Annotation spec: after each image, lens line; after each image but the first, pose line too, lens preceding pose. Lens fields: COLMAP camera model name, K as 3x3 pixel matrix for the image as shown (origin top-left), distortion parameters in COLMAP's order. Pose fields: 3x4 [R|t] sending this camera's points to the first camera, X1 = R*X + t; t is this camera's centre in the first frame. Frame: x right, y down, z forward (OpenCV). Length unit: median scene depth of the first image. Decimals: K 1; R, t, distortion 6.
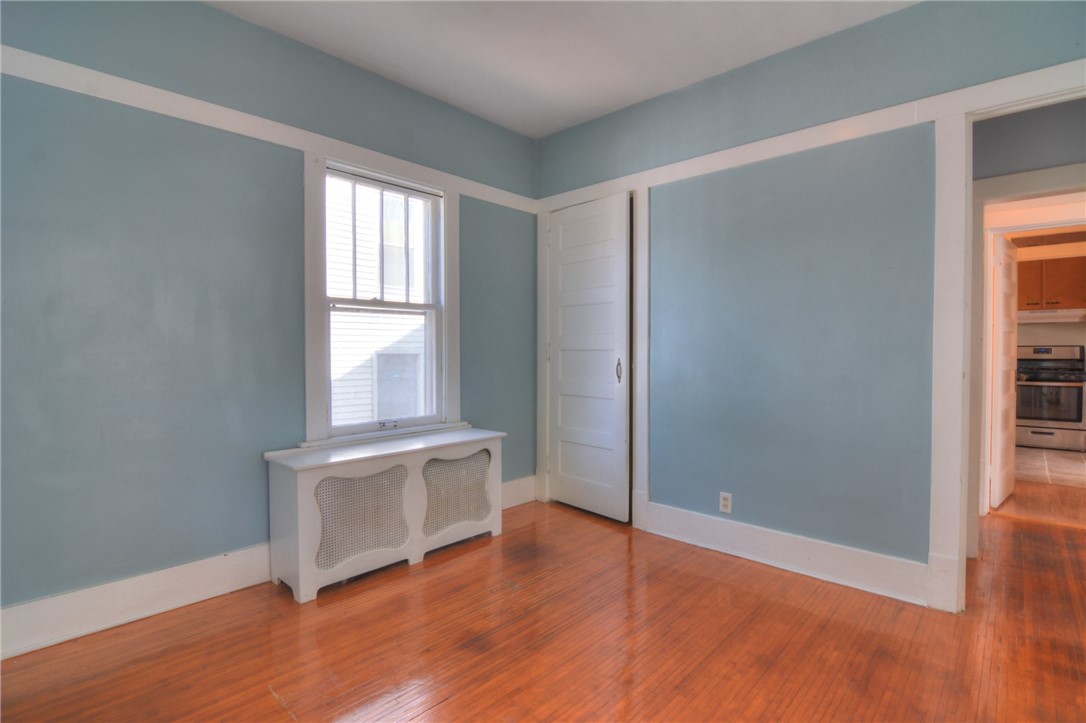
lens RADIAL K [[528.6, 0, 543.0], [0, 528.6, 361.5], [0, 0, 1]] dist [-0.000261, -0.000030]
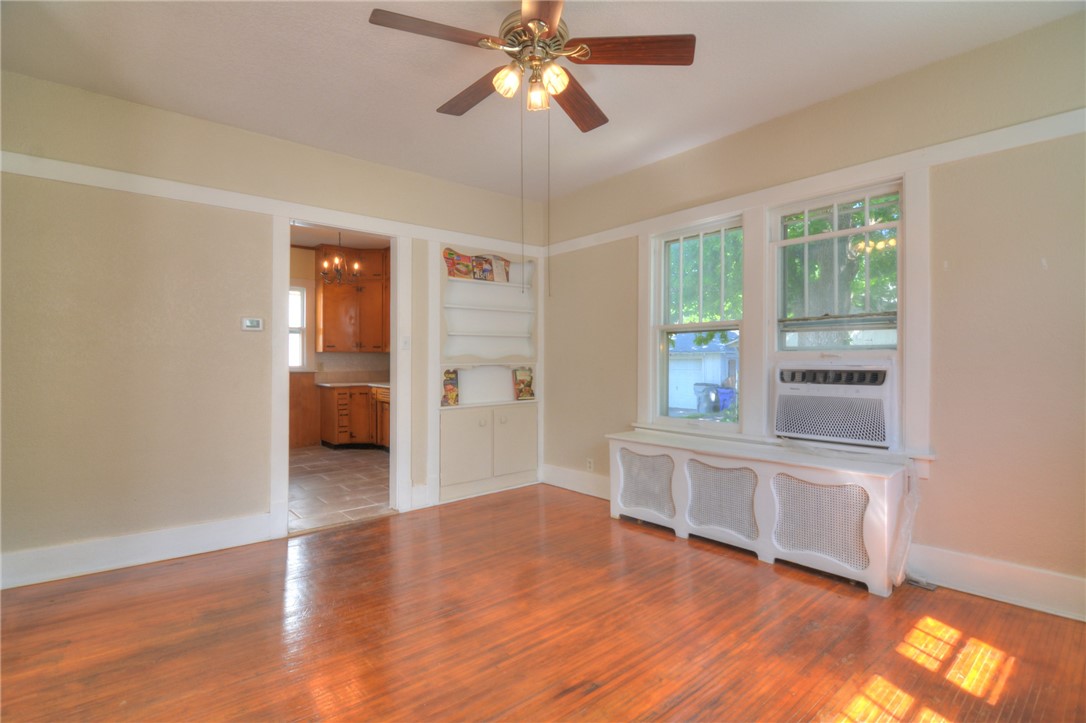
lens RADIAL K [[528.6, 0, 543.0], [0, 528.6, 361.5], [0, 0, 1]] dist [-0.000261, -0.000030]
pose [[-0.109530, -0.000444, -0.993983, 1.010832], [-0.018344, 0.999830, 0.001575, -0.020354], [0.993814, 0.018406, -0.109519, 0.807198]]
